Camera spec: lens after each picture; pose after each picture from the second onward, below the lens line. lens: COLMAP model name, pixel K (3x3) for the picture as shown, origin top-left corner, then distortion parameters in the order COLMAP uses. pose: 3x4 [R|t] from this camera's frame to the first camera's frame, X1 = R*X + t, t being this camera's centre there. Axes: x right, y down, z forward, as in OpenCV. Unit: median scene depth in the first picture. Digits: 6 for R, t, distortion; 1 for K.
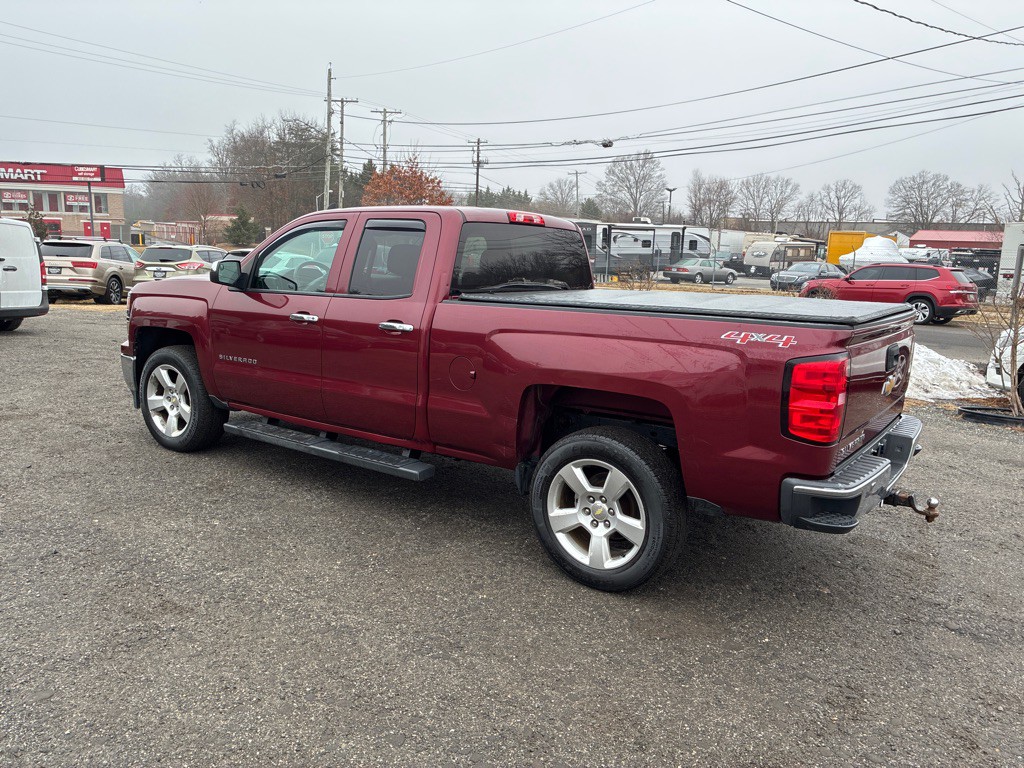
lens RADIAL K [[770.3, 0, 523.6], [0, 770.3, 377.5], [0, 0, 1]] dist [0.047105, -0.057399]
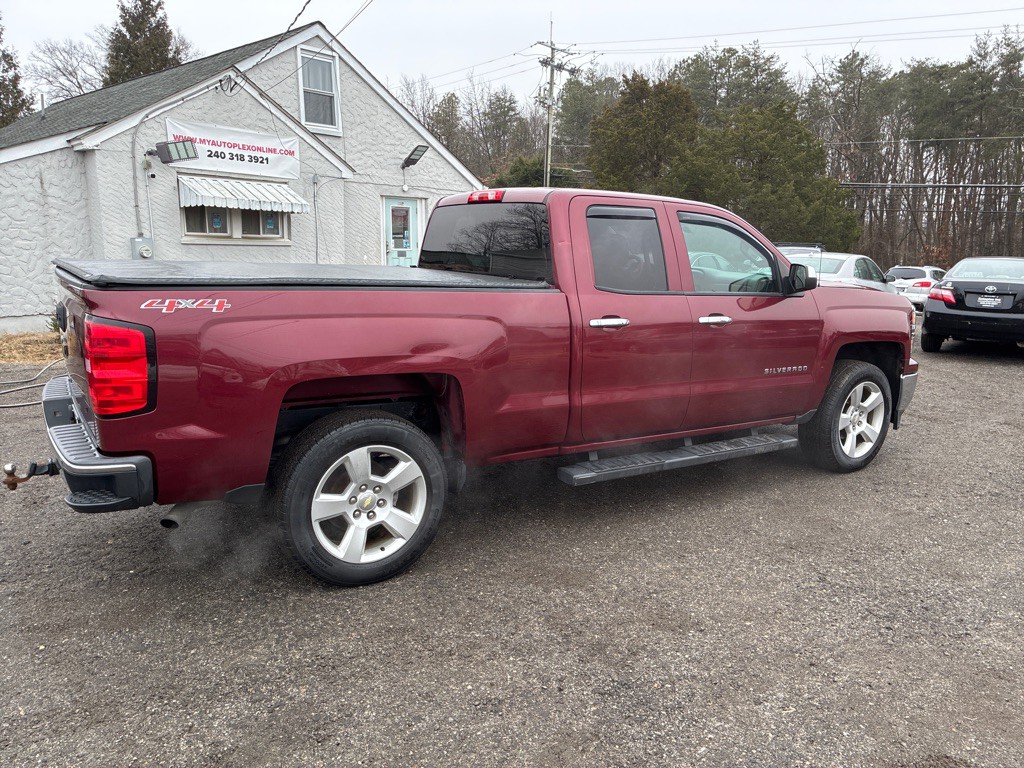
lens RADIAL K [[770.3, 0, 521.7], [0, 770.3, 386.2], [0, 0, 1]] dist [0.047105, -0.057399]
pose [[-0.371640, 0.125101, -0.919909, 0.194382], [-0.192692, 0.958906, 0.208251, -0.041941], [0.908159, 0.254654, -0.332262, 0.313082]]
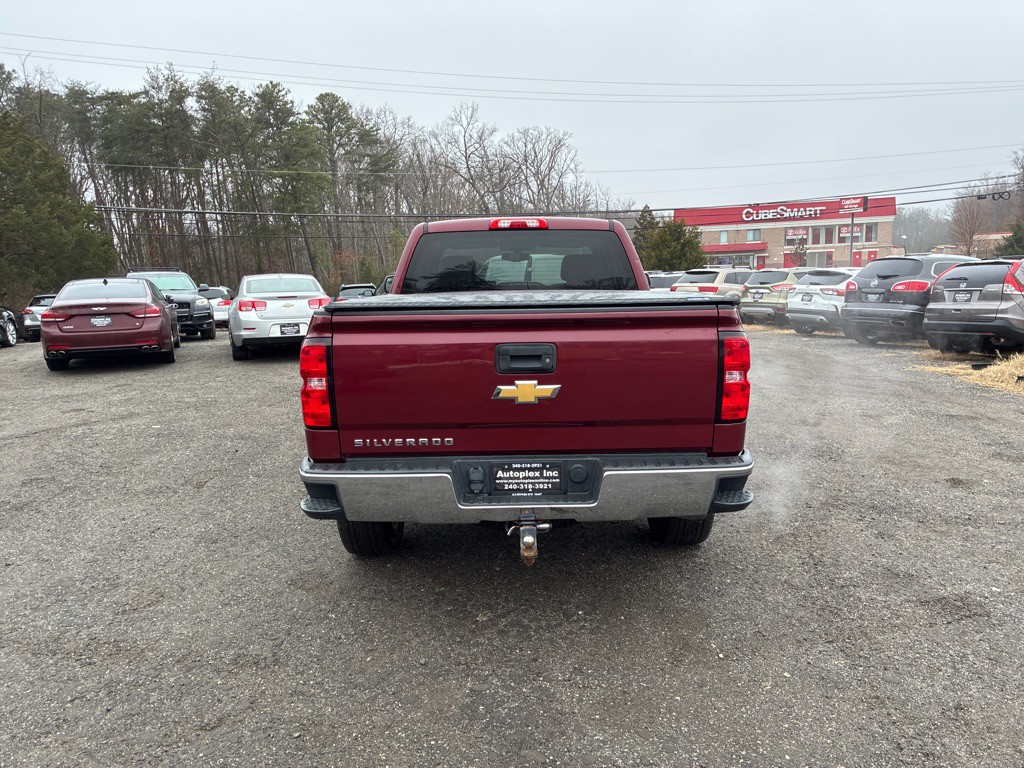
lens RADIAL K [[770.3, 0, 522.9], [0, 770.3, 400.0], [0, 0, 1]] dist [0.047105, -0.057399]
pose [[0.581864, 0.089553, -0.808341, 0.195556], [-0.093714, 0.994681, 0.042739, -0.002788], [0.807869, 0.050885, 0.587161, 0.088804]]
